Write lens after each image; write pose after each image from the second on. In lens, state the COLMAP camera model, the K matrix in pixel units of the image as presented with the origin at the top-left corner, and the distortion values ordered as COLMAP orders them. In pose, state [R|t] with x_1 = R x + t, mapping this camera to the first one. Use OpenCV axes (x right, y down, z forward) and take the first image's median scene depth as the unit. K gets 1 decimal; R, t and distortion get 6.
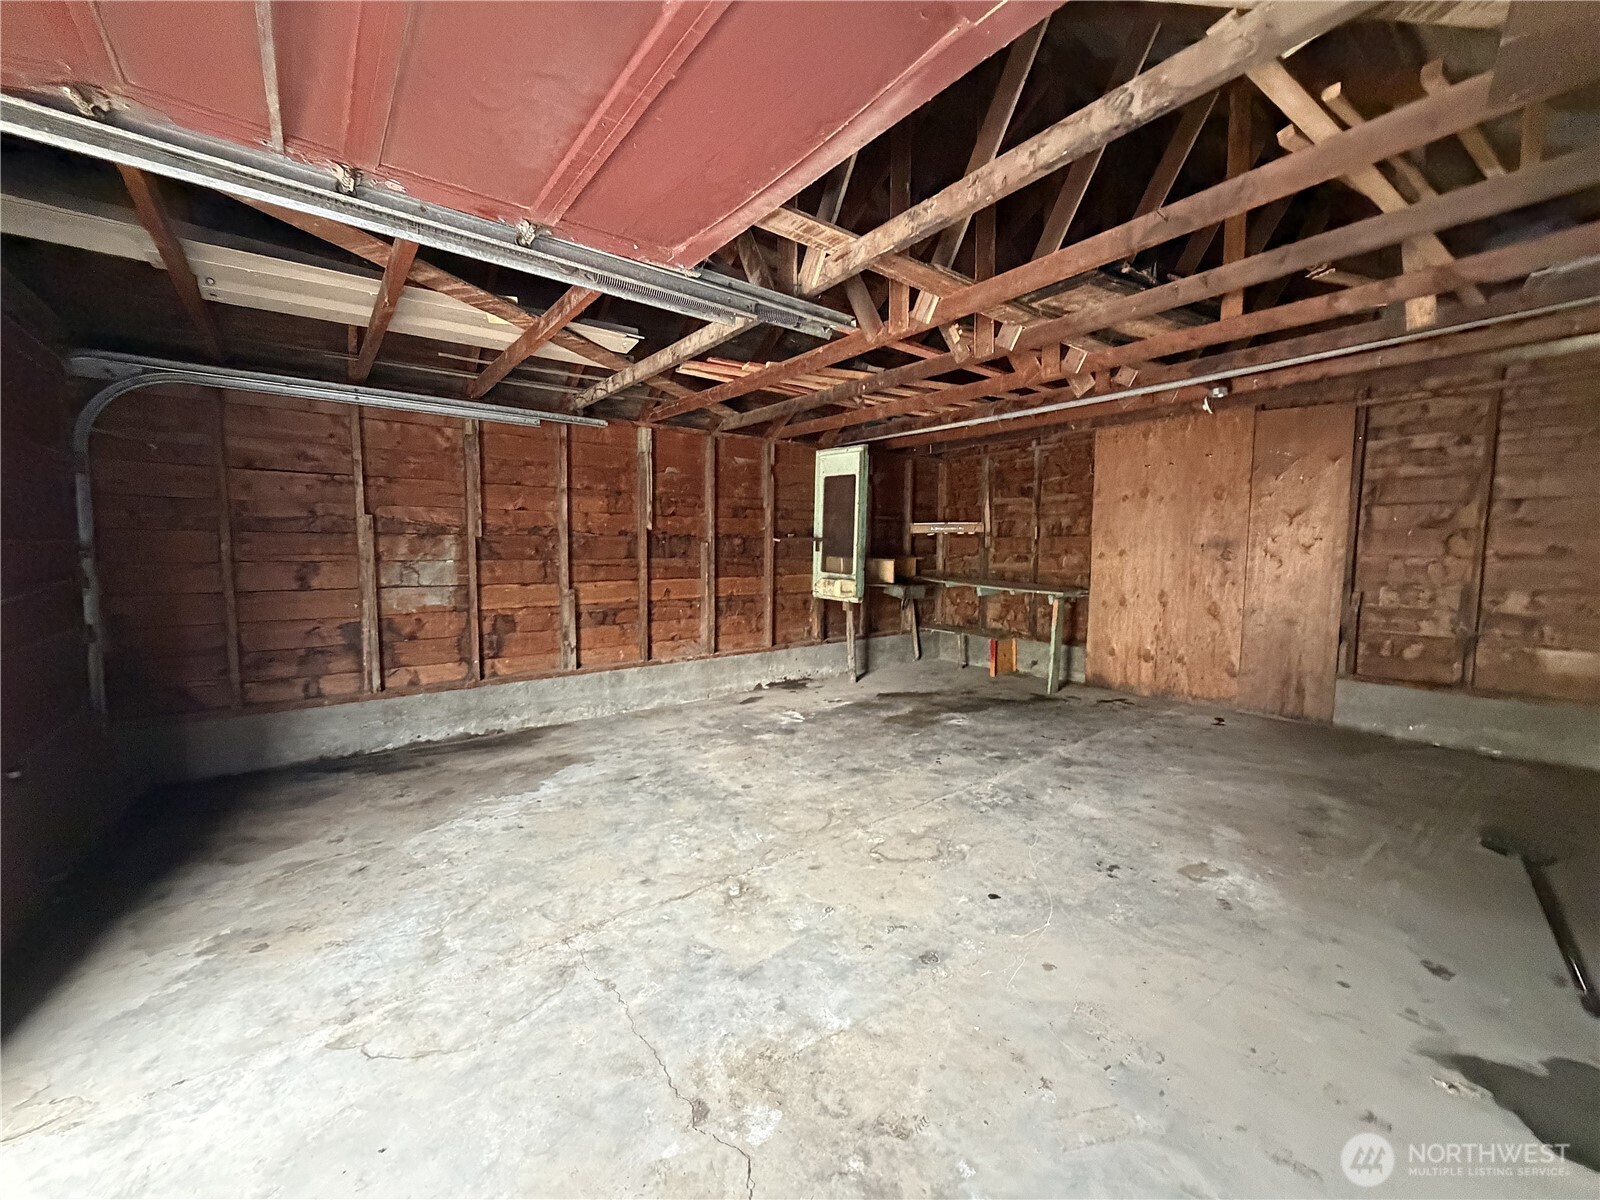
lens RADIAL K [[639.8, 0, 800.6], [0, 639.8, 600.9], [0, 0, 1]] dist [0.001399, 0.000256]
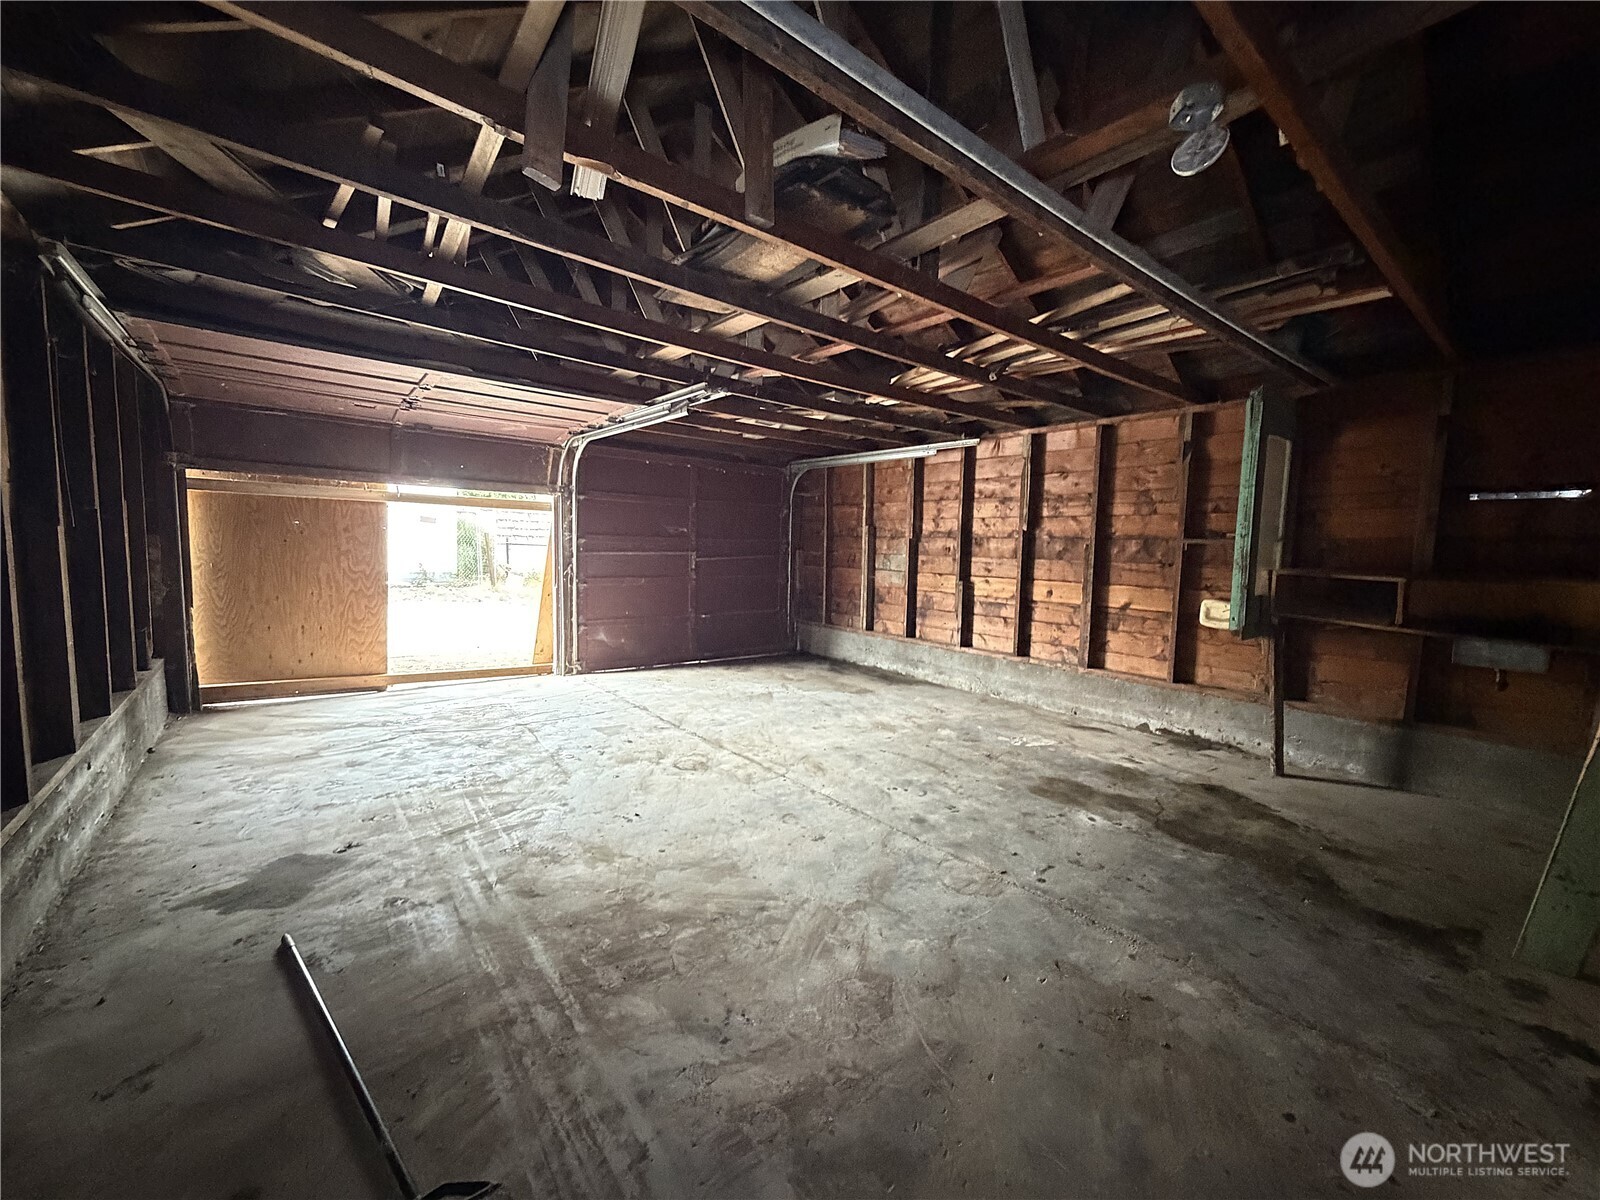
lens RADIAL K [[639.8, 0, 802.4], [0, 639.8, 599.4], [0, 0, 1]] dist [0.001399, 0.000256]
pose [[0.009804, 0.082209, -0.996567, 0.959290], [-0.105801, 0.991106, 0.080718, -0.055139], [0.994339, 0.104646, 0.018415, 0.751351]]
